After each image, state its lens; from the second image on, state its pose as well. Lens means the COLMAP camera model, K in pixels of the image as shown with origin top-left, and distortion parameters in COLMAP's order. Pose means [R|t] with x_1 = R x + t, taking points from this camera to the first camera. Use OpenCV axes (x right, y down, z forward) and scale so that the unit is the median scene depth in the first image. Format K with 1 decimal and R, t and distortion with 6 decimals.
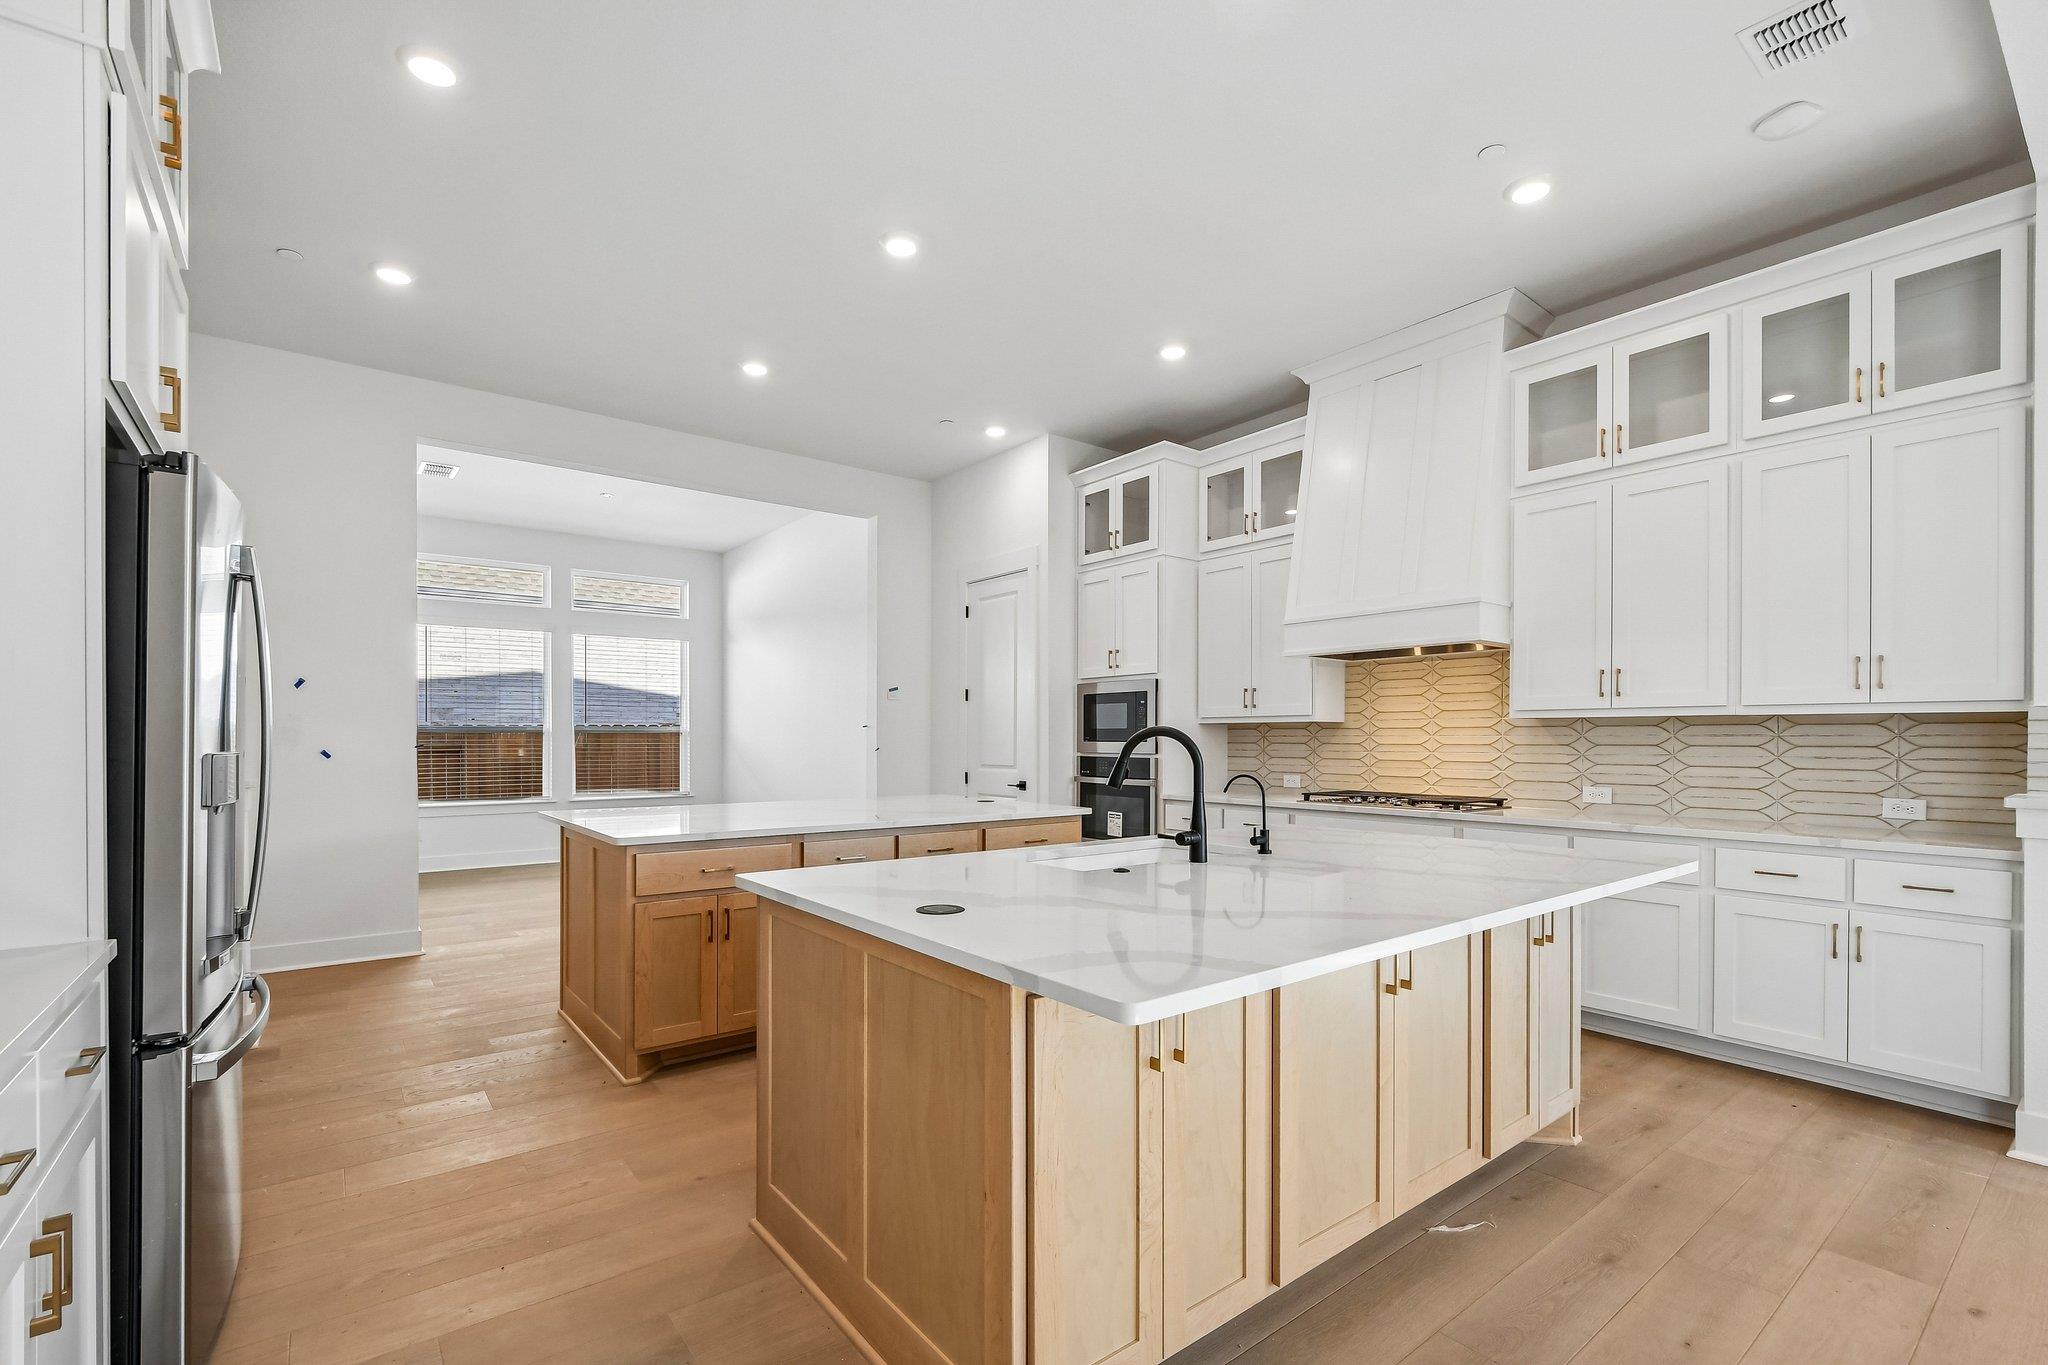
lens RADIAL K [[959.9, 0, 1016.7], [0, 959.9, 743.8], [0, 0, 1]] dist [0.020400, -0.020961]
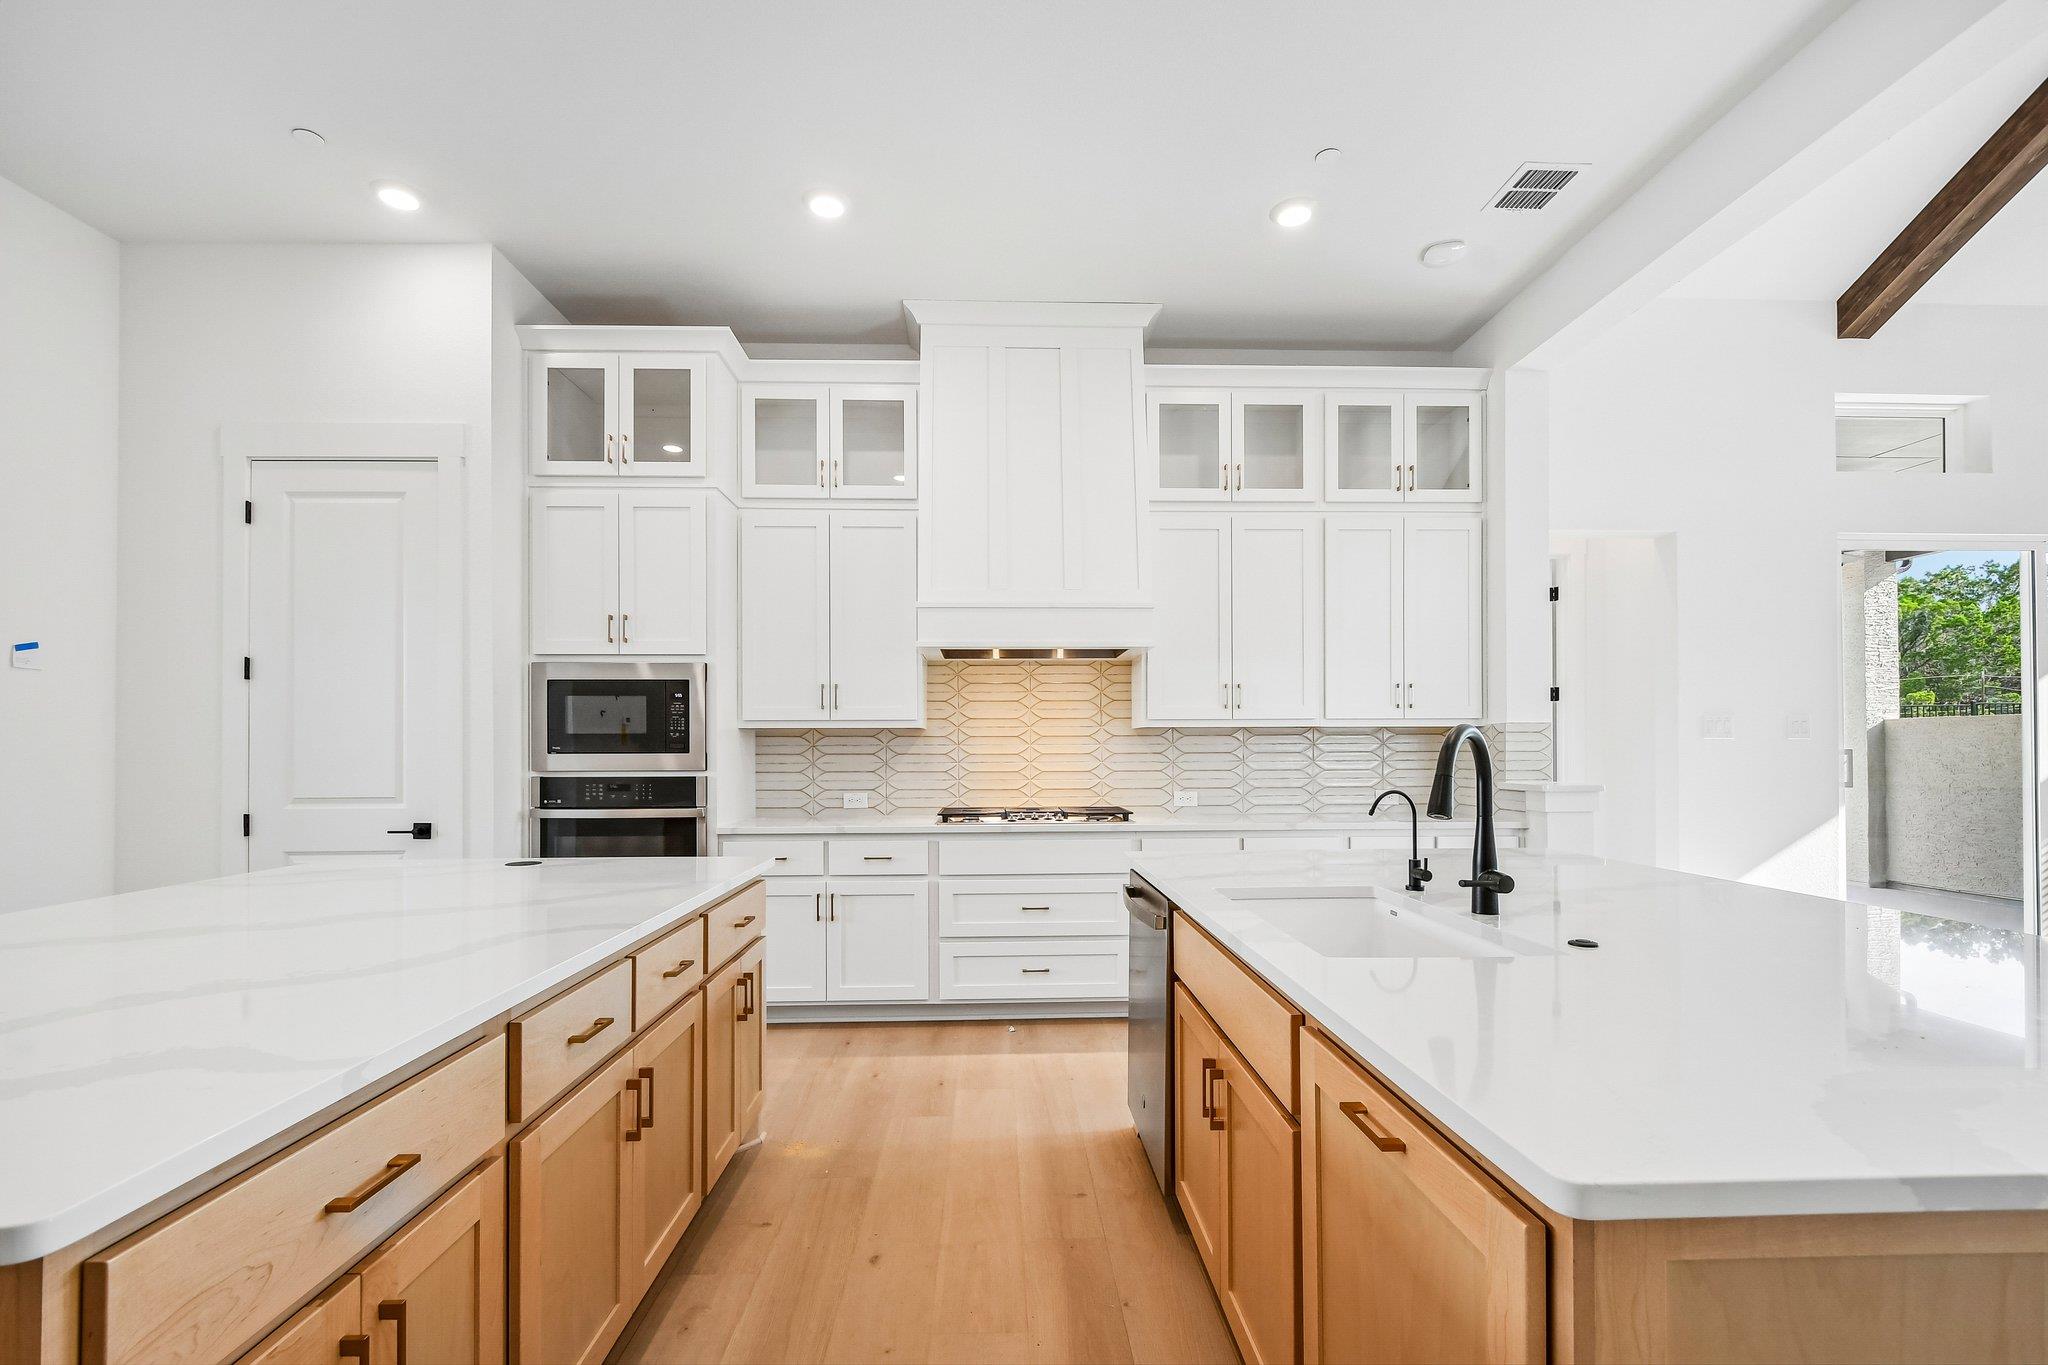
lens RADIAL K [[959.9, 0, 1016.7], [0, 959.9, 743.8], [0, 0, 1]] dist [0.020400, -0.020961]
pose [[0.554530, 0.000358, 0.832164, -0.343603], [0.008838, 0.999941, -0.006319, -0.003228], [-0.832117, 0.010859, 0.554494, 0.468766]]
